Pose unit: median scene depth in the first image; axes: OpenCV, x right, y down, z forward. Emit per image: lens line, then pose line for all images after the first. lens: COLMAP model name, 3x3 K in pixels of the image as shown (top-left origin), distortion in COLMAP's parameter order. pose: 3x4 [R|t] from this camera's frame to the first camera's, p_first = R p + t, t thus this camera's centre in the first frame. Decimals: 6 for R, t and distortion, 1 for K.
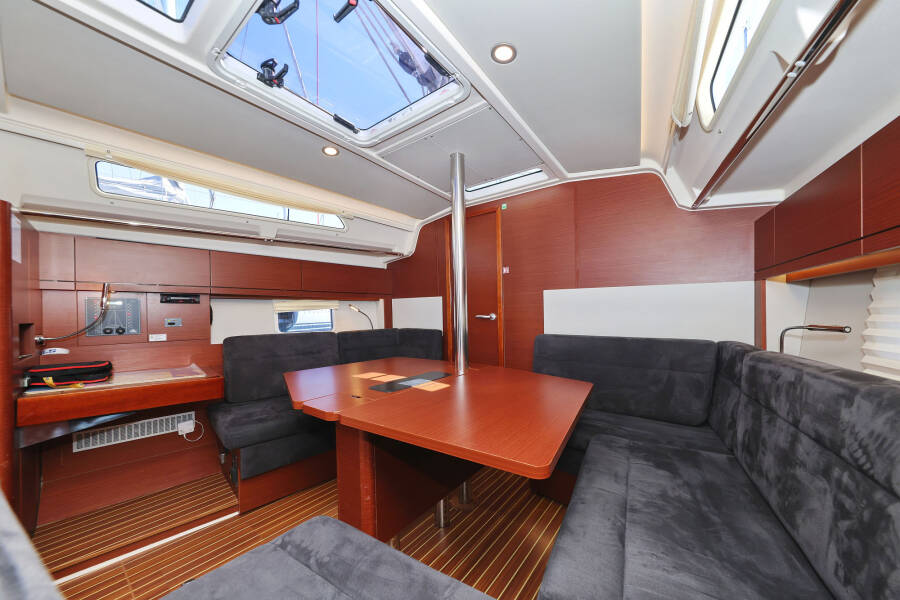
lens RADIAL K [[301.1, 0, 452.6], [0, 301.1, 312.0], [0, 0, 1]] dist [0.000932, -0.000006]
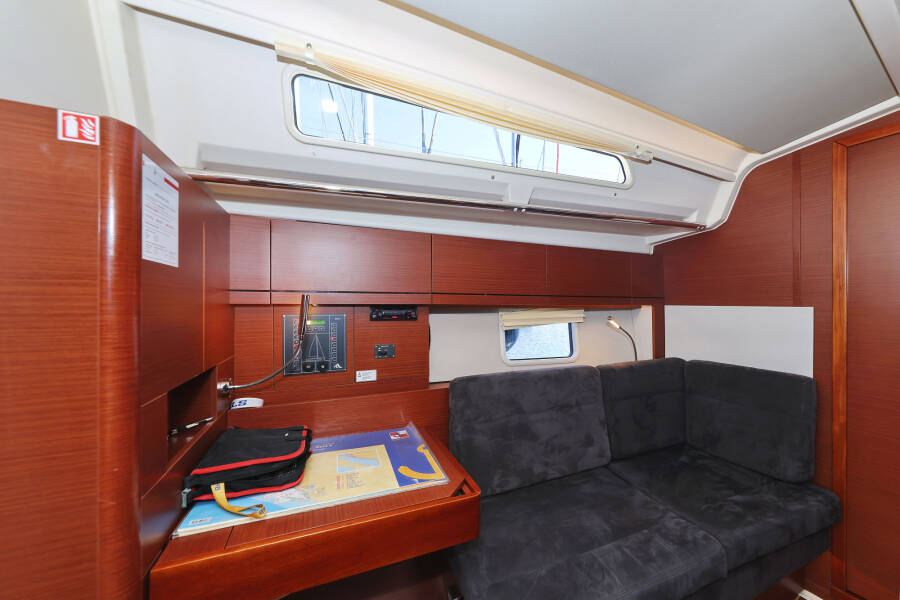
lens RADIAL K [[304.6, 0, 464.5], [0, 304.6, 308.1], [0, 0, 1]] dist [0.000677, 0.000015]
pose [[0.921326, 0.022687, -0.388129, -0.563106], [-0.016225, 0.999670, 0.019919, -0.076059], [0.388453, -0.012054, 0.921390, 0.510312]]
